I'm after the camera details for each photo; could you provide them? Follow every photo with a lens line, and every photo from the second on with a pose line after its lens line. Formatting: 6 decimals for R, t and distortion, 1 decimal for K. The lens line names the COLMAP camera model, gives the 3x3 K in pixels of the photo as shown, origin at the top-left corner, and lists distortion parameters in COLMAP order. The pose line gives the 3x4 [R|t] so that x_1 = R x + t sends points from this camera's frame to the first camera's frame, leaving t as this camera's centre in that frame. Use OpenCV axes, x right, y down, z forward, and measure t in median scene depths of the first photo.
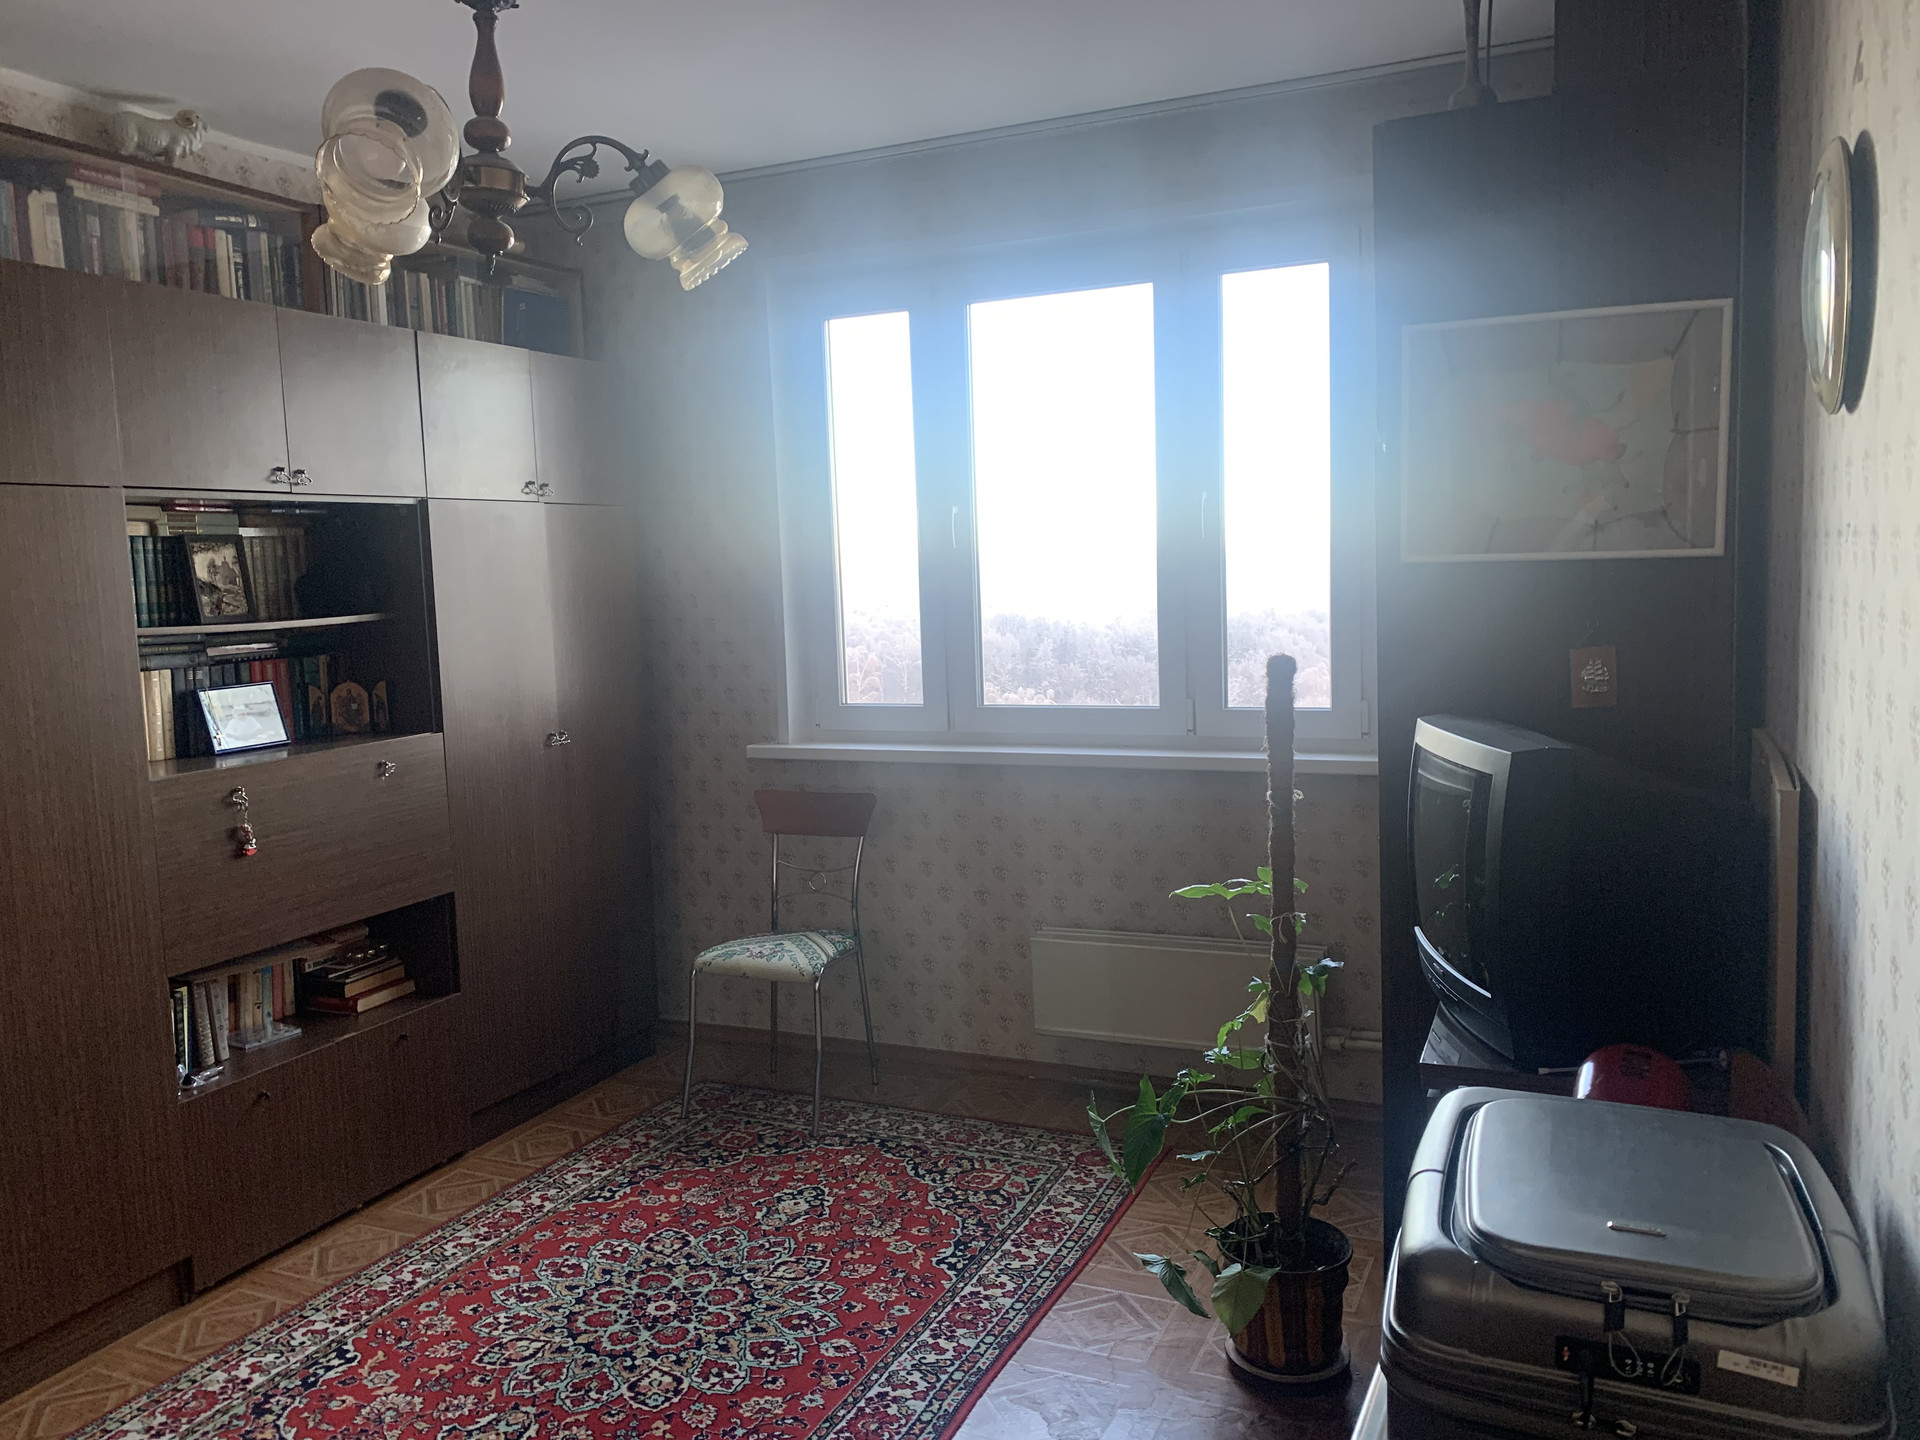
lens RADIAL K [[1484.7, 0, 956.5], [0, 1484.7, 705.6], [0, 0, 1]] dist [0.036495, -0.037577]
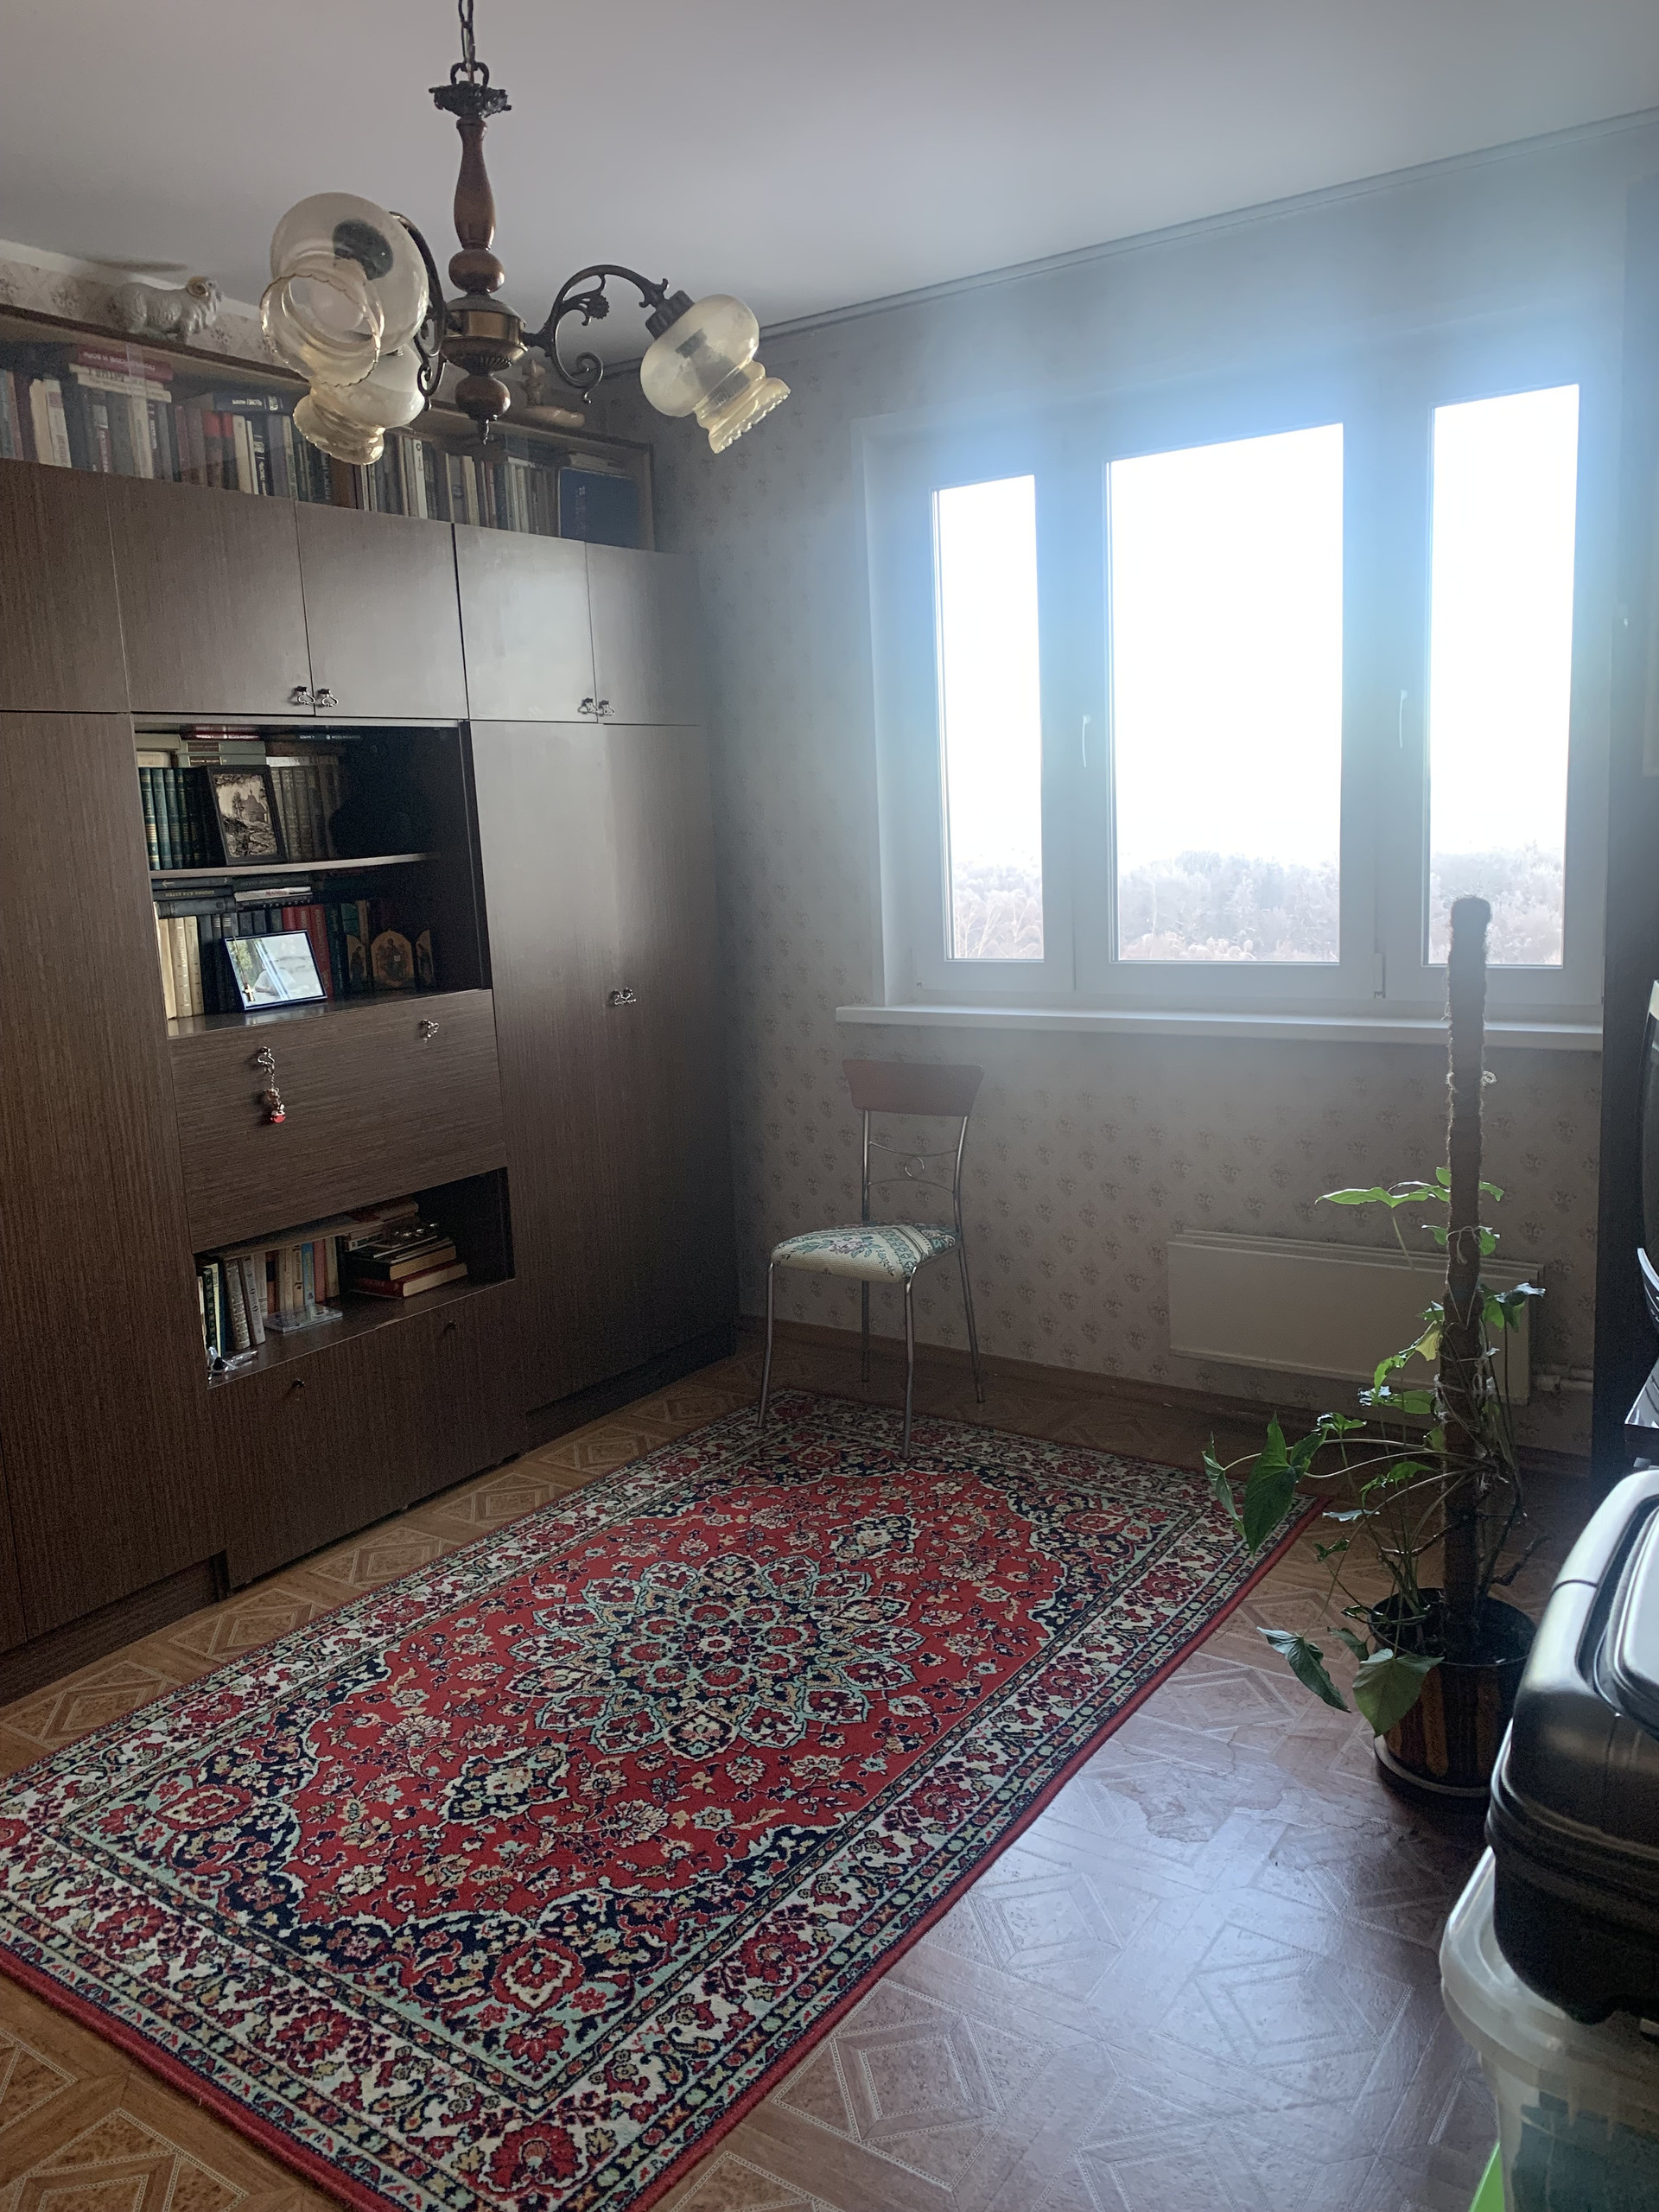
lens RADIAL K [[1710.5, 0, 823.7], [0, 1710.5, 1091.6], [0, 0, 1]] dist [0.036495, -0.037577]
pose [[0.984157, 0.017655, -0.176420, 0.035837], [-0.003878, 0.996936, 0.078131, -0.001383], [0.177258, -0.076209, 0.981209, 0.037674]]
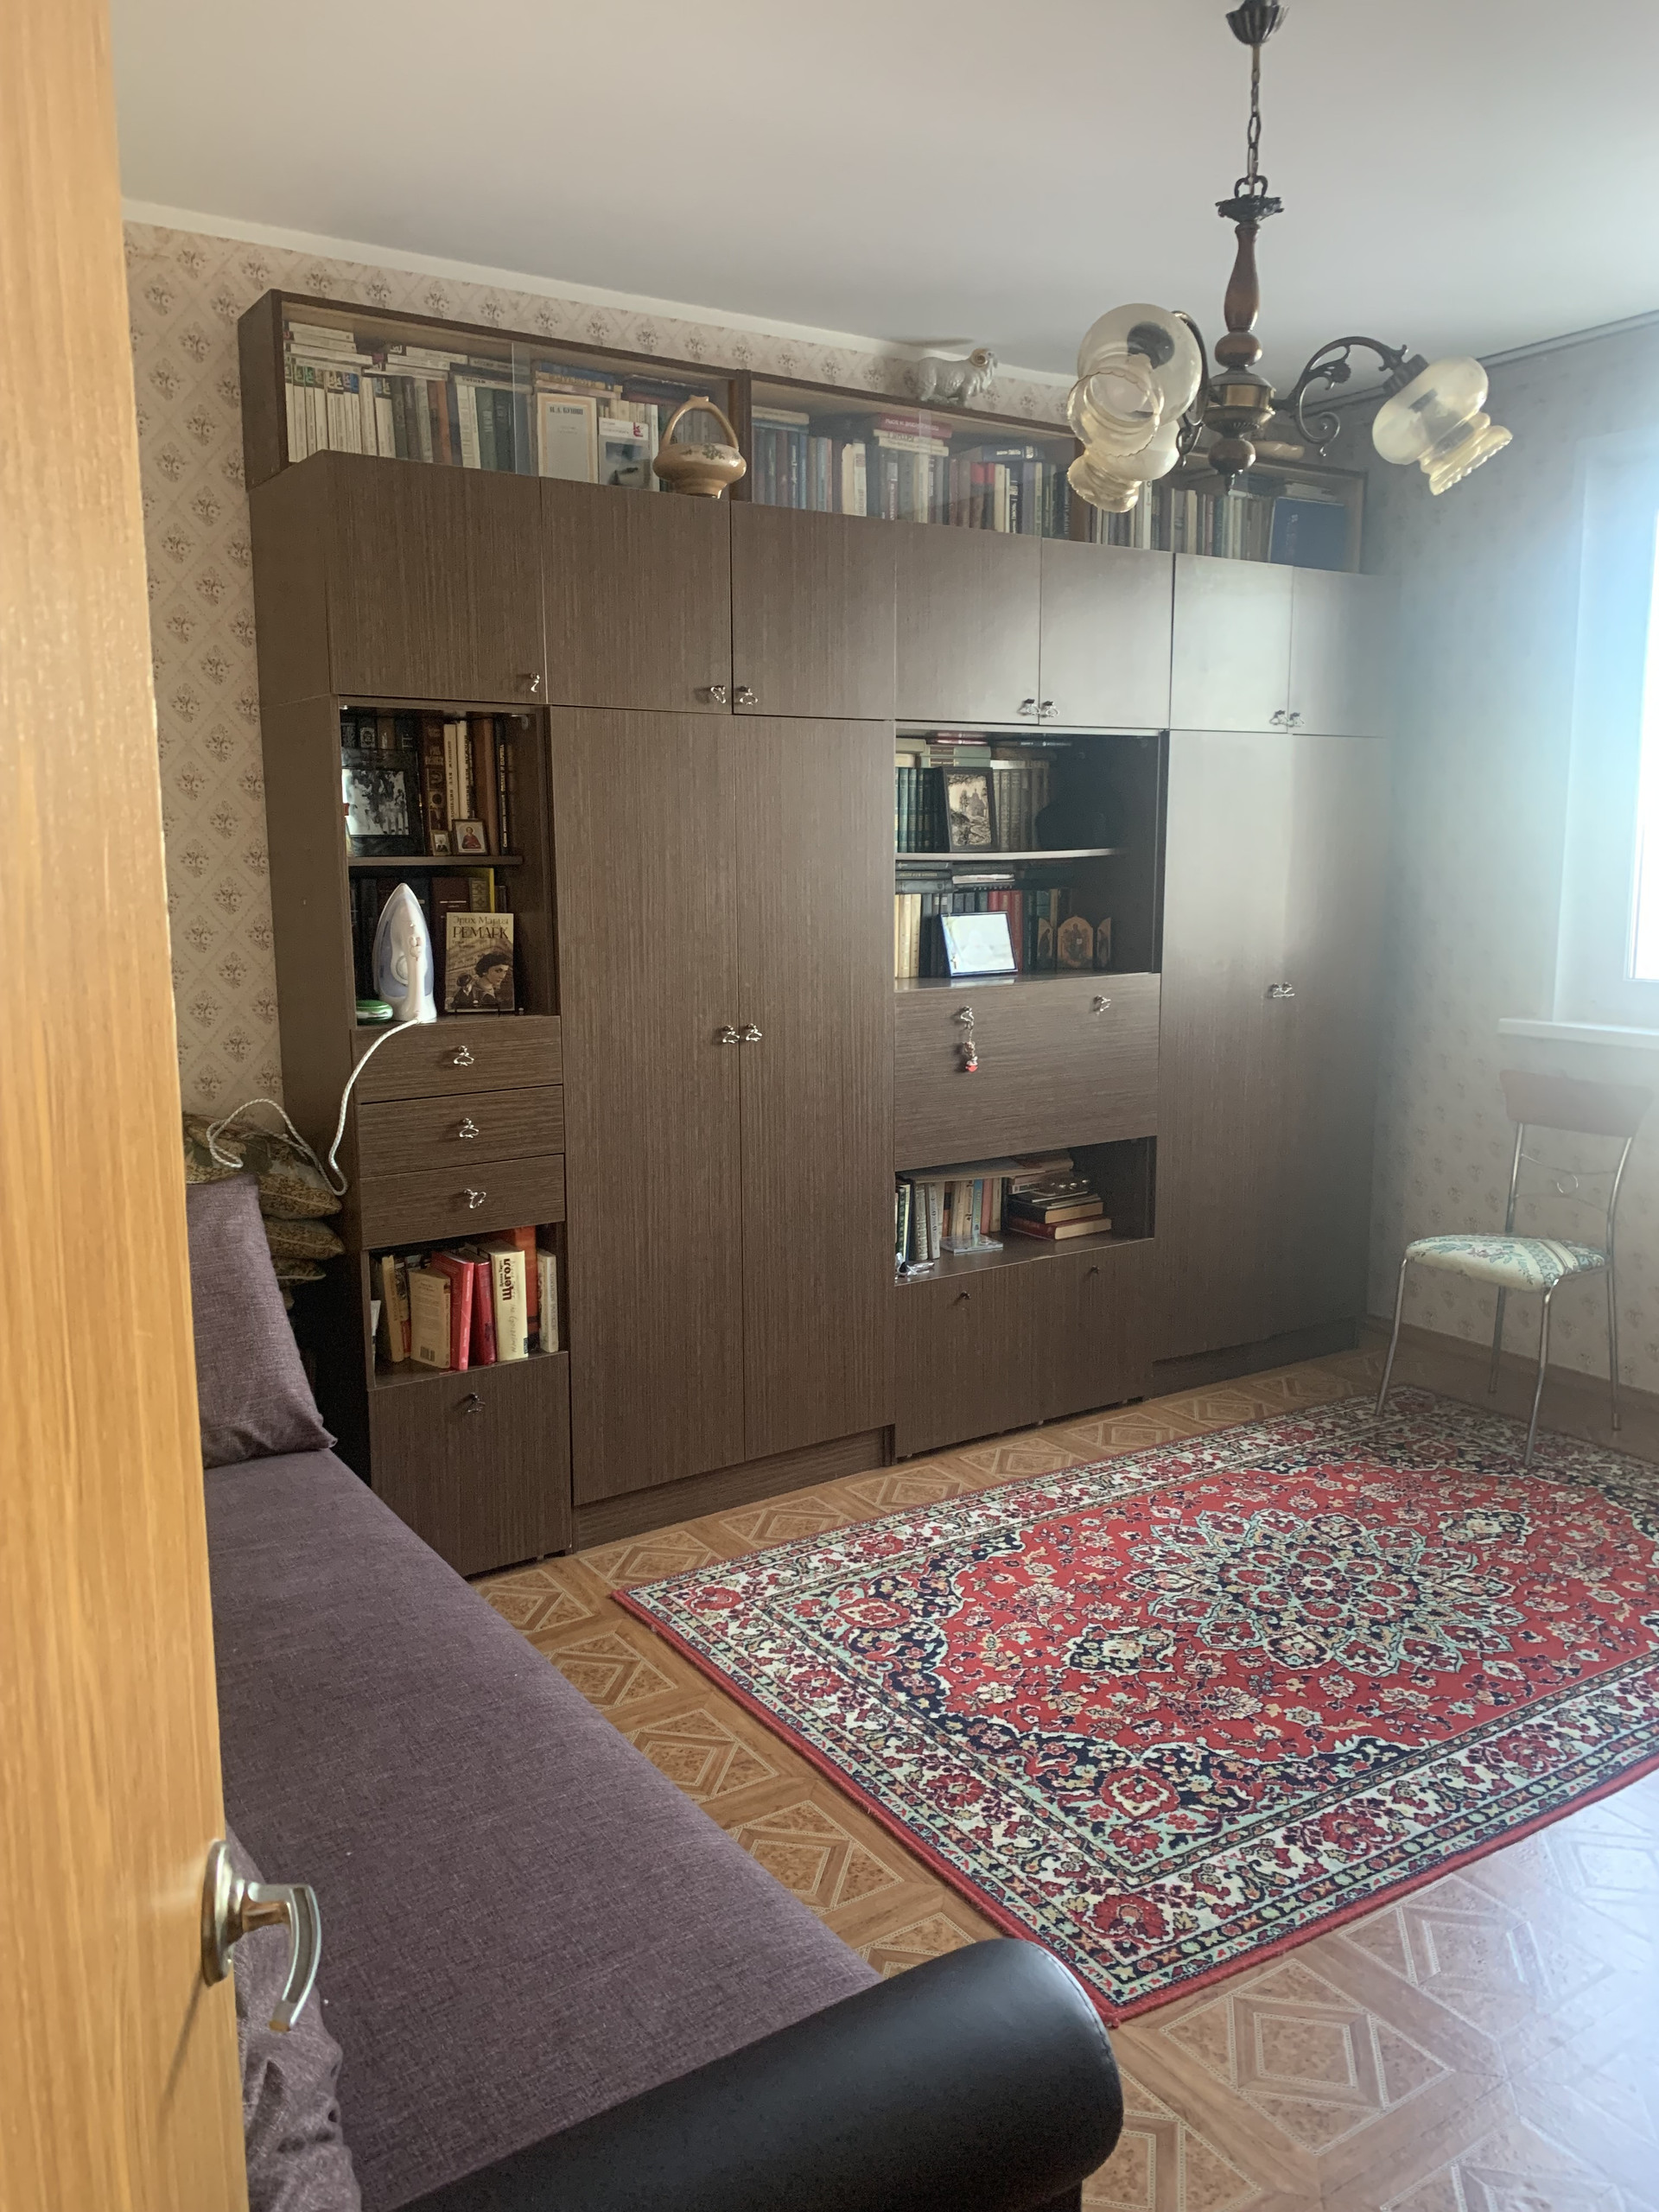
lens RADIAL K [[1710.5, 0, 804.4], [0, 1710.5, 1098.4], [0, 0, 1]] dist [0.036495, -0.037577]
pose [[0.845142, 0.109717, -0.523161, 0.062318], [-0.073748, 0.993282, 0.089174, 0.019110], [0.529431, -0.036782, 0.847555, -0.089963]]
